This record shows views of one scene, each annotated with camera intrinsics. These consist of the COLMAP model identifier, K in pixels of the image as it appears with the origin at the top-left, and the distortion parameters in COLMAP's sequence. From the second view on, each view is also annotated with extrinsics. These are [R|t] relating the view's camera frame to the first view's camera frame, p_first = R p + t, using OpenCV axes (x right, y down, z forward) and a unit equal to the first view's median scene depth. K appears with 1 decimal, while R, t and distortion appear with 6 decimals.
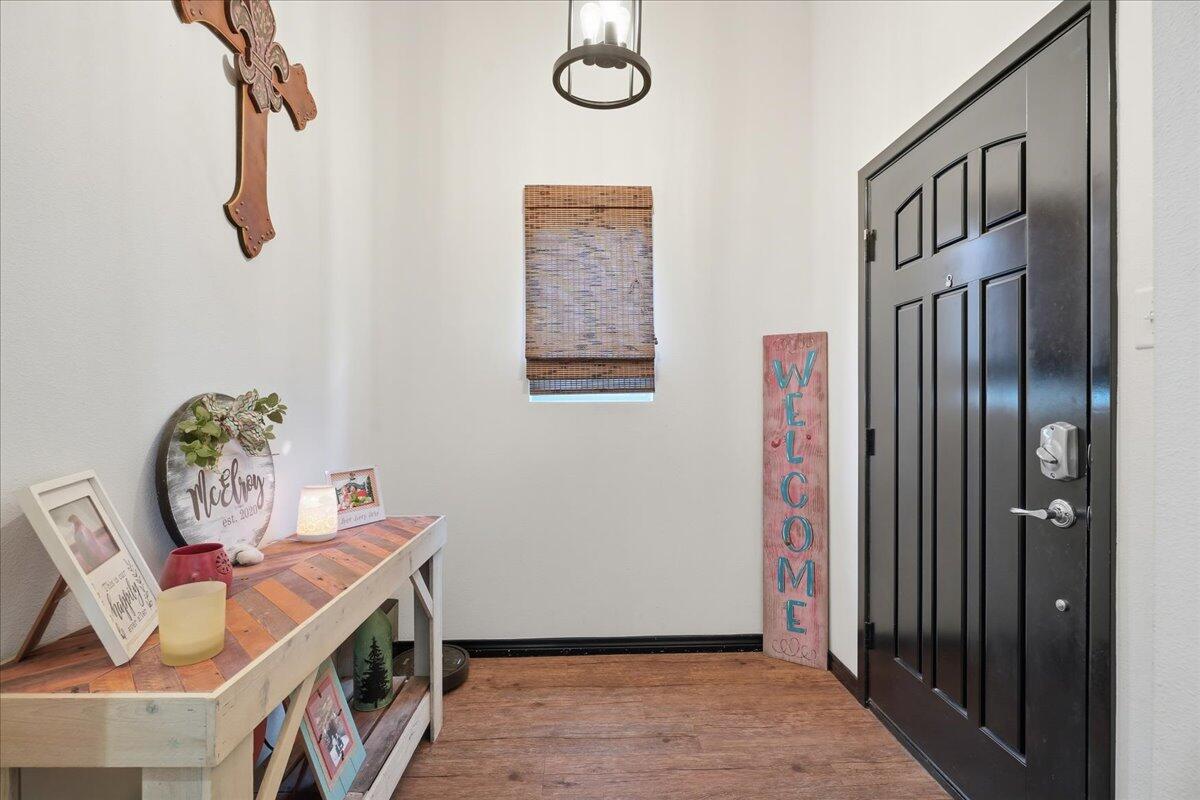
lens RADIAL K [[536.8, 0, 597.1], [0, 536.8, 394.5], [0, 0, 1]] dist [-0.002138, -0.000137]
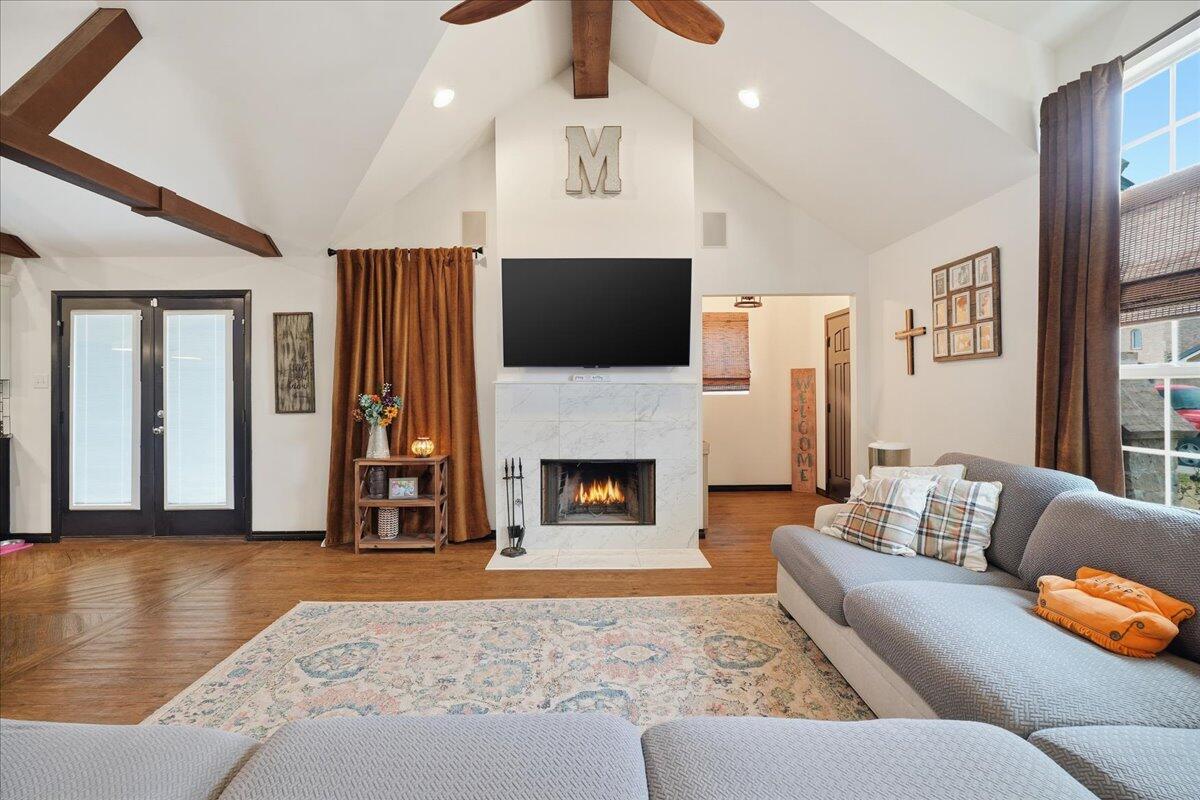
lens RADIAL K [[543.6, 0, 596.5], [0, 543.6, 387.7], [0, 0, 1]] dist [-0.002500, -0.000190]
pose [[0.999743, -0.002717, -0.022499, -0.596238], [0.002641, 0.999991, -0.003423, -0.012567], [0.022508, 0.003363, 0.999741, -1.716505]]
